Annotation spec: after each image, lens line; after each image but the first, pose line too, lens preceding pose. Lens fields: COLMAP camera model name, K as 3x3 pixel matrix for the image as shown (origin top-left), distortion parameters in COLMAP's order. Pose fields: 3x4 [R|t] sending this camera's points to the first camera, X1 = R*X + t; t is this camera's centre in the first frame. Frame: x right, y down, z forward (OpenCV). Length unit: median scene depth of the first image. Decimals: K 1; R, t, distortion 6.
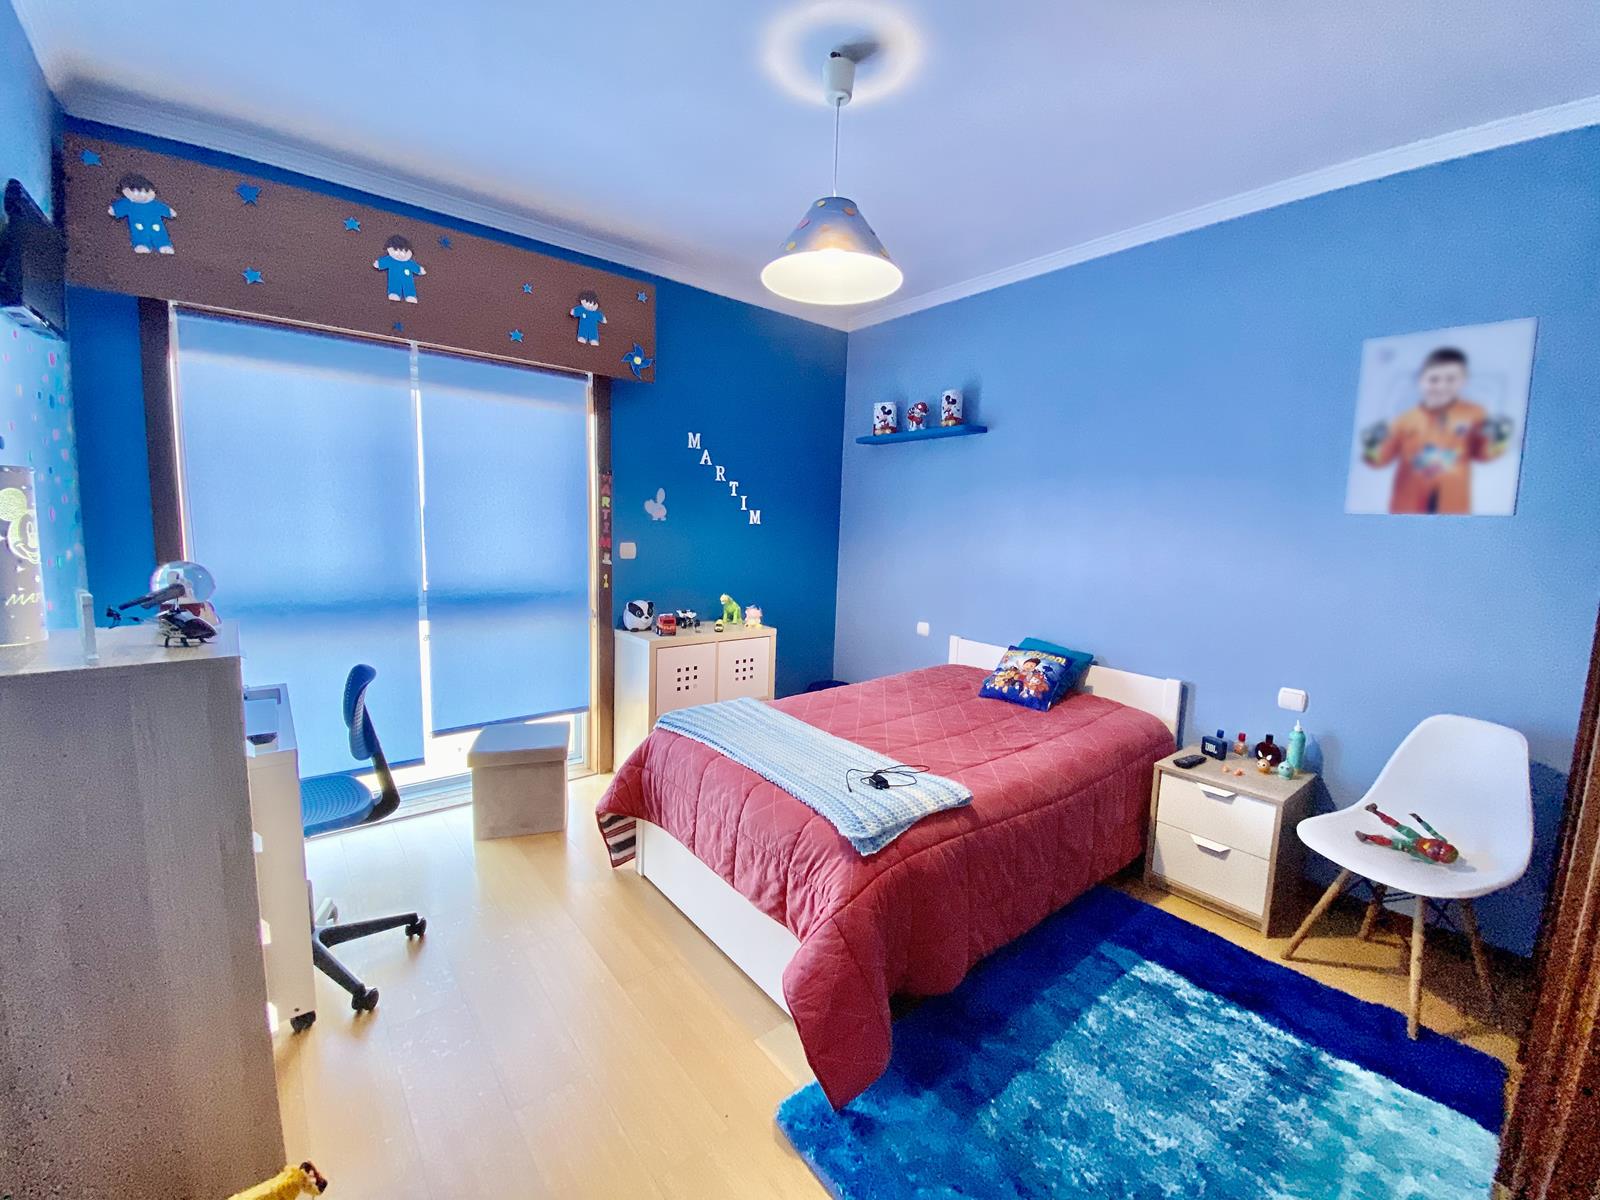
lens RADIAL K [[645.1, 0, 792.2], [0, 645.1, 592.9], [0, 0, 1]] dist [-0.002415, -0.000530]
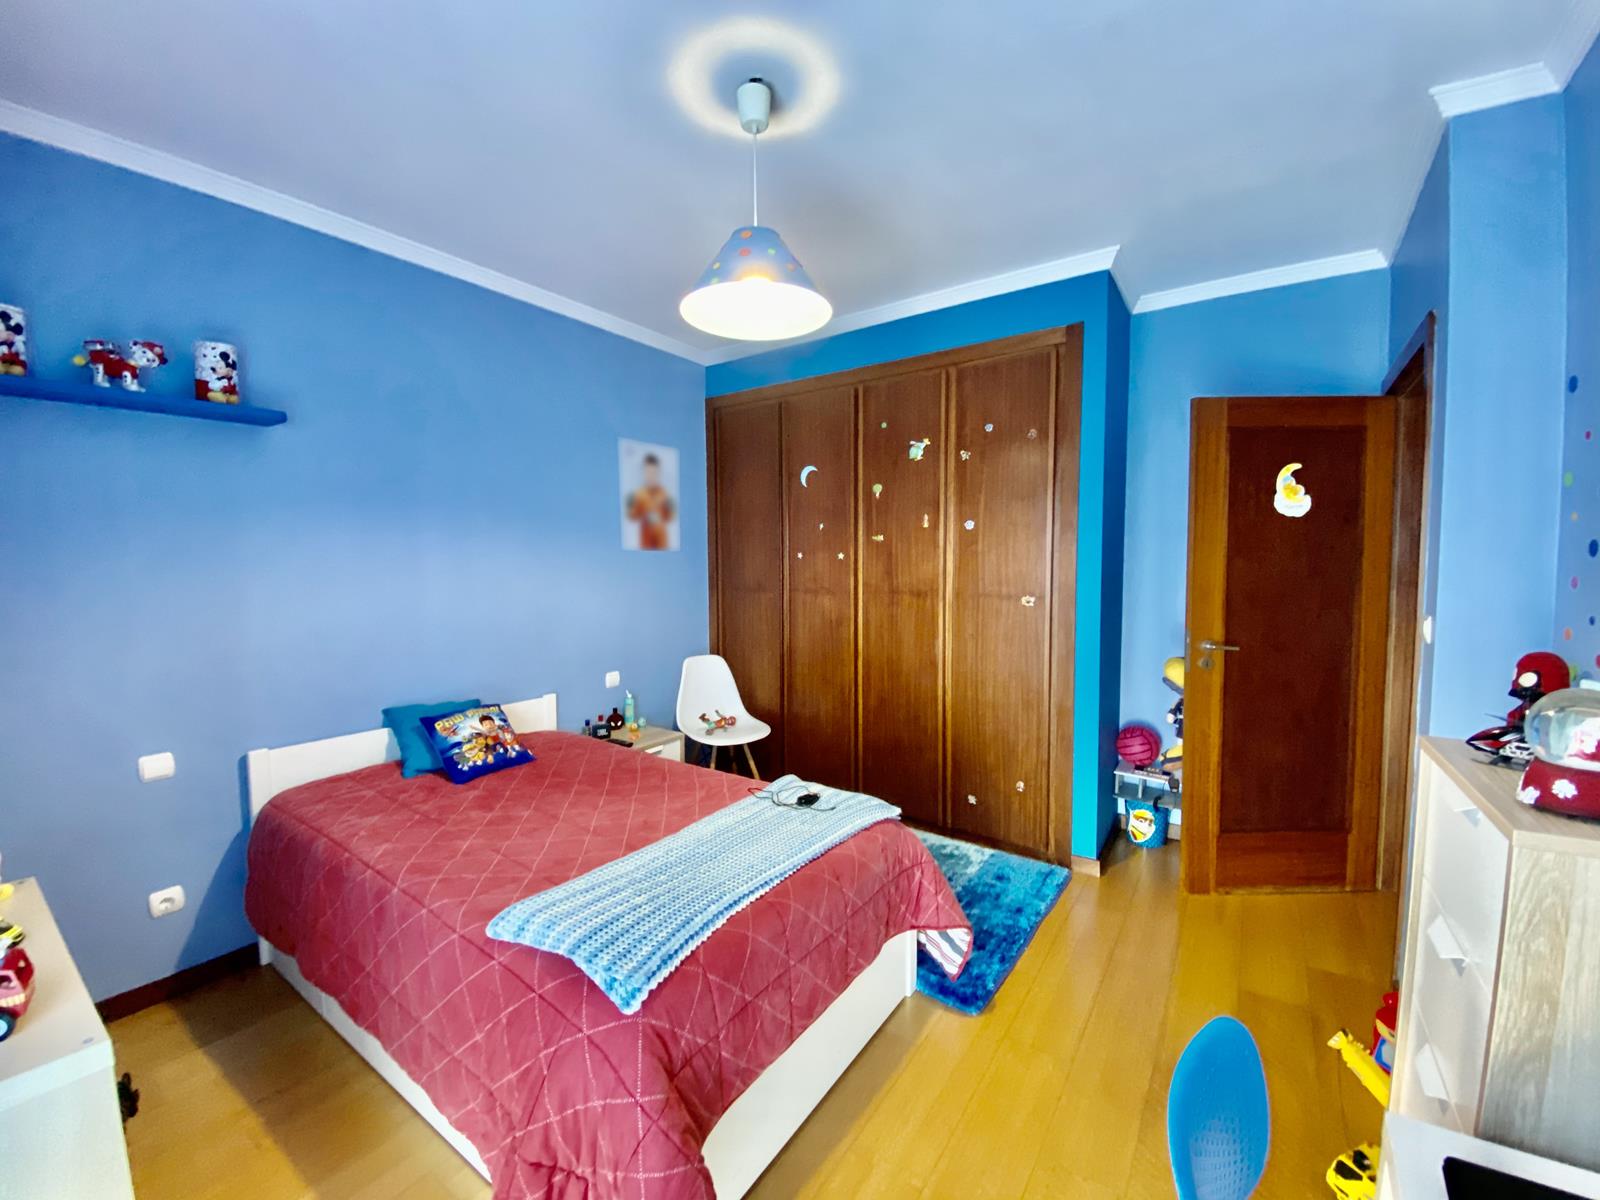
lens RADIAL K [[645.1, 0, 792.6], [0, 645.1, 601.7], [0, 0, 1]] dist [-0.002415, -0.000530]
pose [[-0.281817, -0.093287, 0.954922, -0.681103], [0.102783, 0.986600, 0.126715, -0.144054], [-0.953947, 0.133860, -0.268452, 0.976244]]
